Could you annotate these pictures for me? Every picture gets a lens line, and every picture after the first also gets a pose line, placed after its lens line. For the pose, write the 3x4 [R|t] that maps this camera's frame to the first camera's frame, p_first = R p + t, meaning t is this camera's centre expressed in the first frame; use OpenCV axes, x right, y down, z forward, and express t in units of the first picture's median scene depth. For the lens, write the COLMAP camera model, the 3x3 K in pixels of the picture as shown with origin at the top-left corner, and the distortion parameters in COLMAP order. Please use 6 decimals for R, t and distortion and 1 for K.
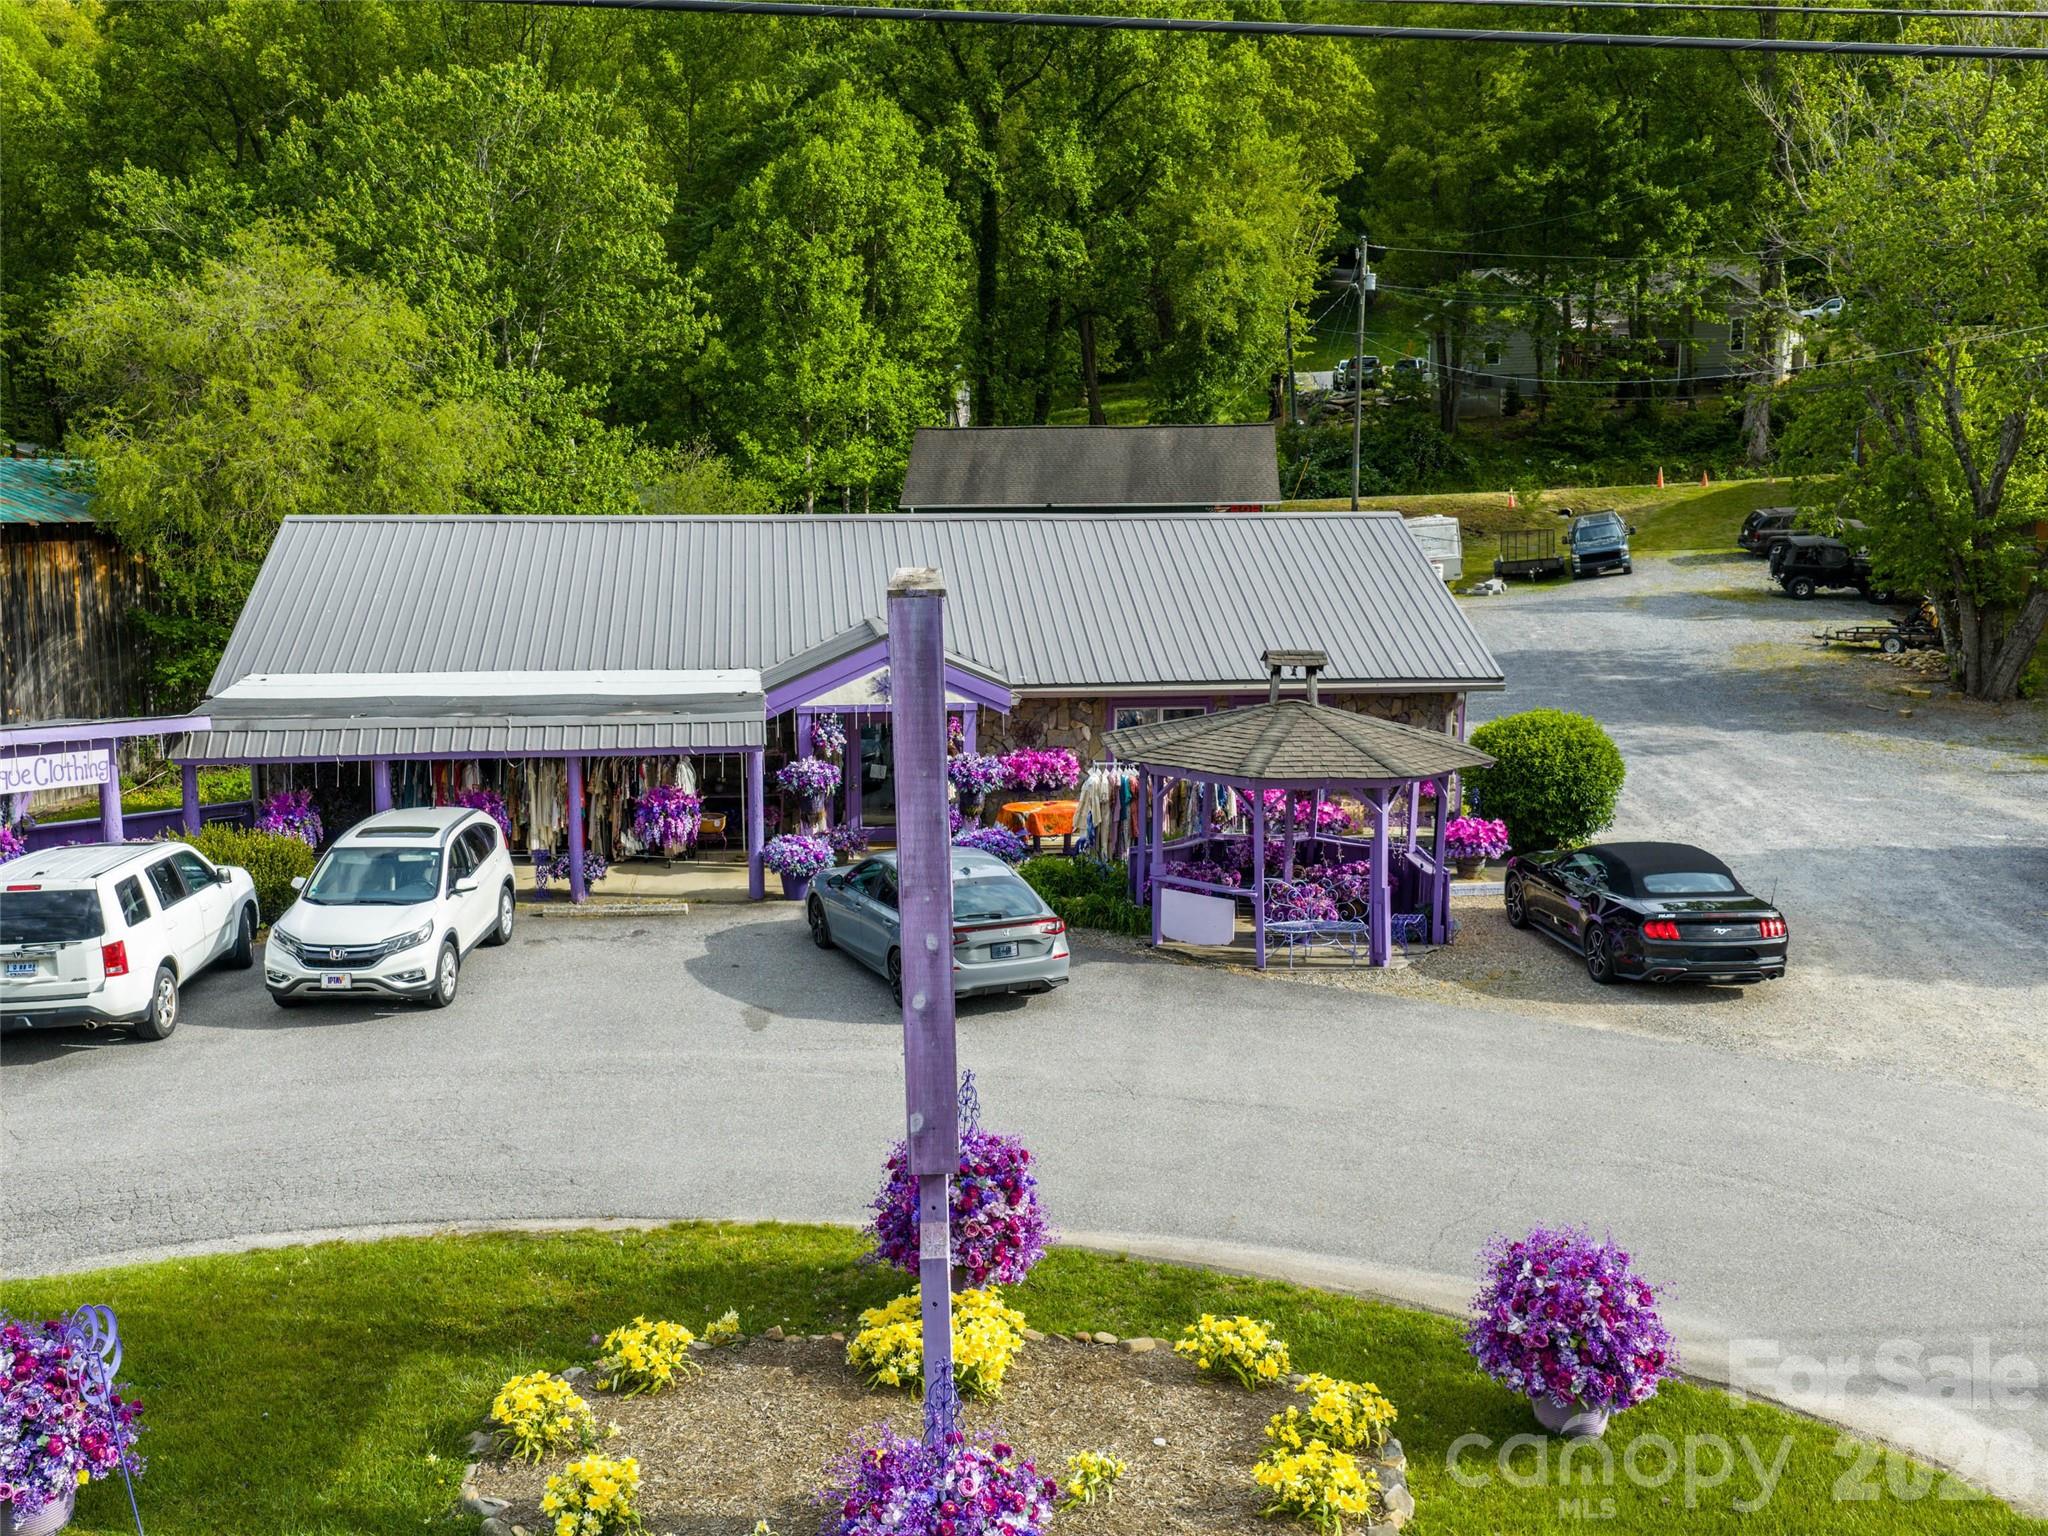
lens RADIAL K [[1899.9, 0, 970.2], [0, 1899.9, 782.4], [0, 0, 1]] dist [0.025394, -0.035773]
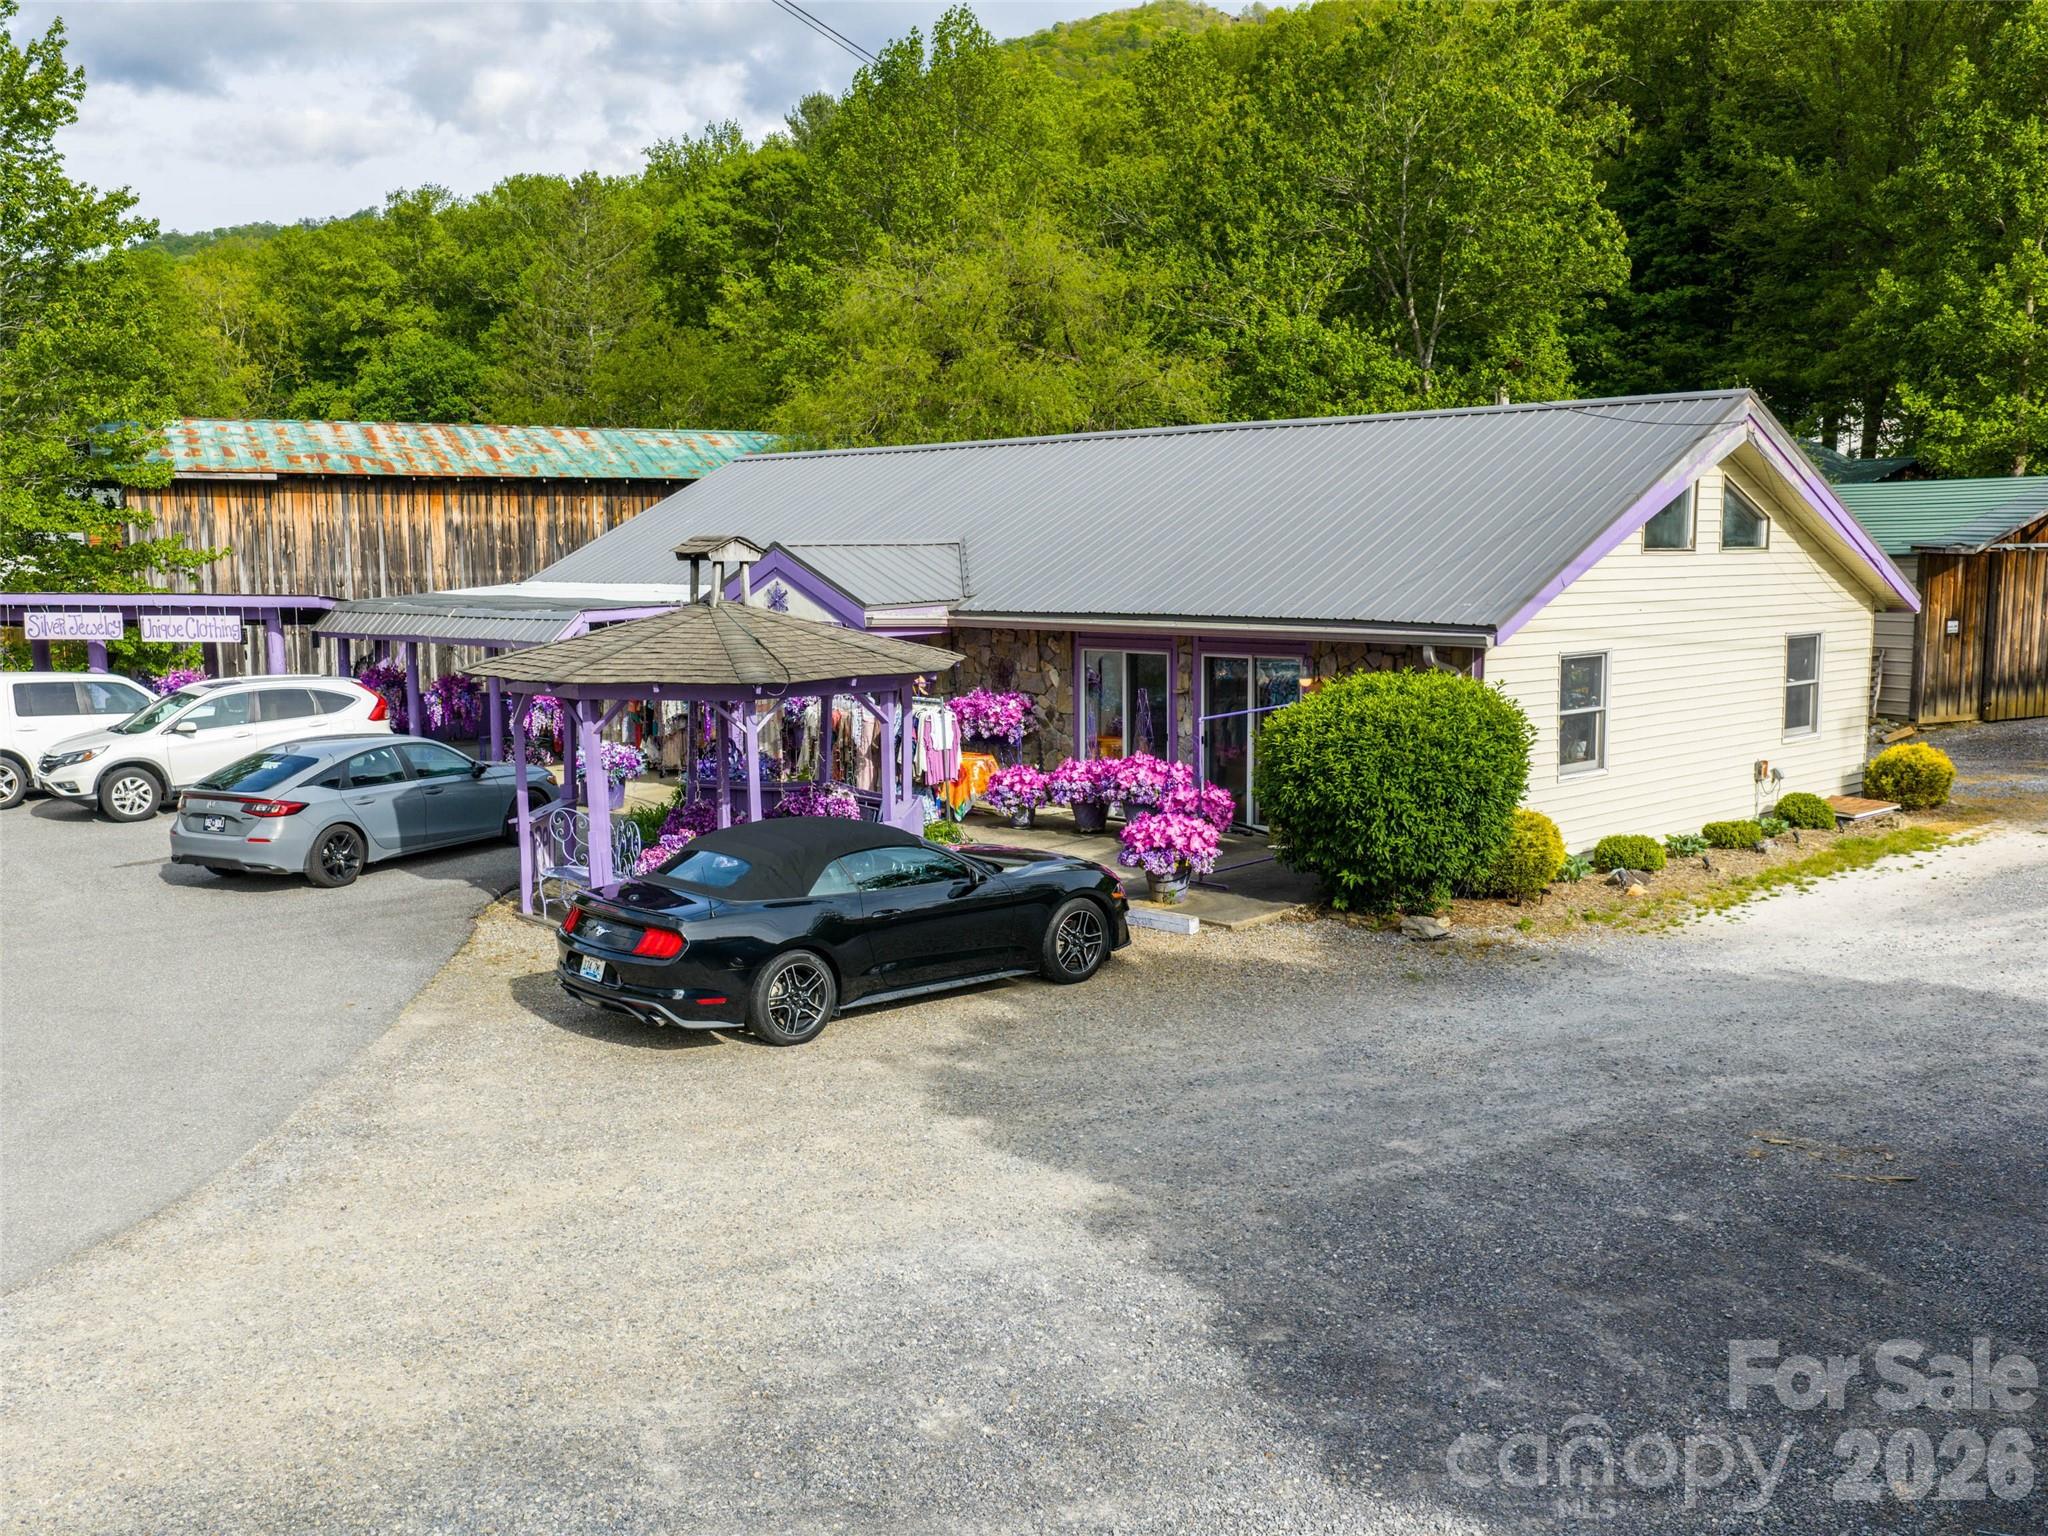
lens RADIAL K [[1899.9, 0, 970.2], [0, 1899.9, 782.4], [0, 0, 1]] dist [0.025394, -0.035773]
pose [[0.586552, 0.097640, -0.804004, 0.620740], [-0.114217, 0.992758, 0.037237, -0.007069], [0.801817, 0.069990, 0.593456, 0.450674]]
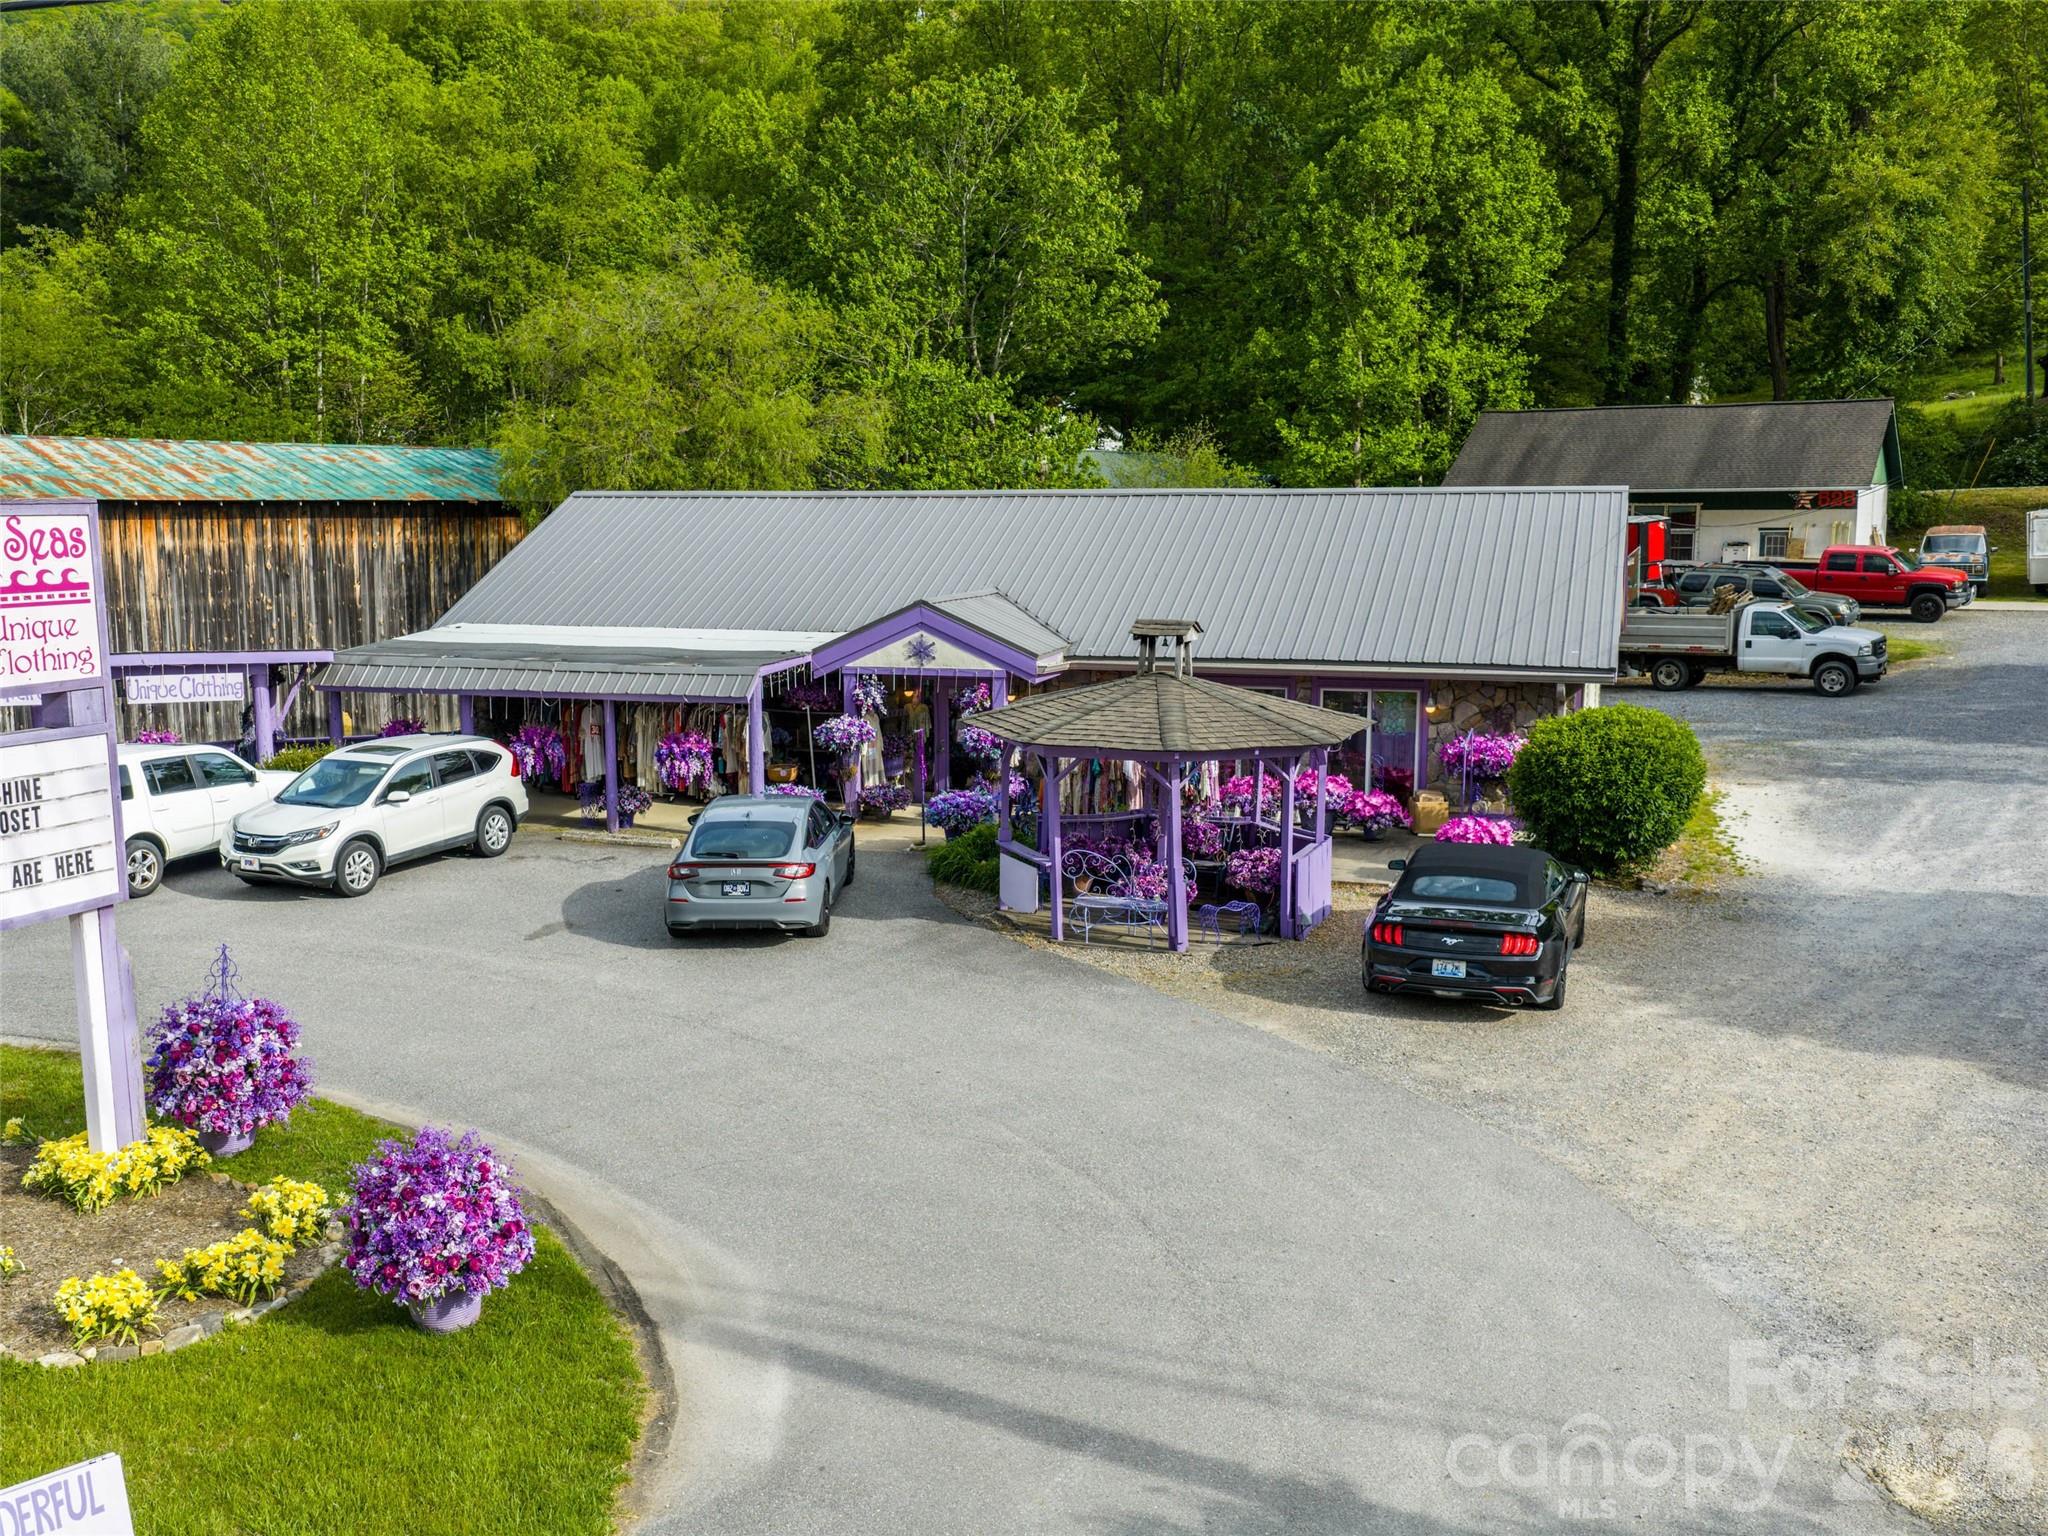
lens RADIAL K [[1899.9, 0, 970.2], [0, 1899.9, 782.4], [0, 0, 1]] dist [0.025394, -0.035773]
pose [[0.898703, 0.064266, -0.433824, 0.359848], [-0.064435, 0.997819, 0.014332, 0.003734], [0.433799, 0.015073, 0.900884, 0.066024]]
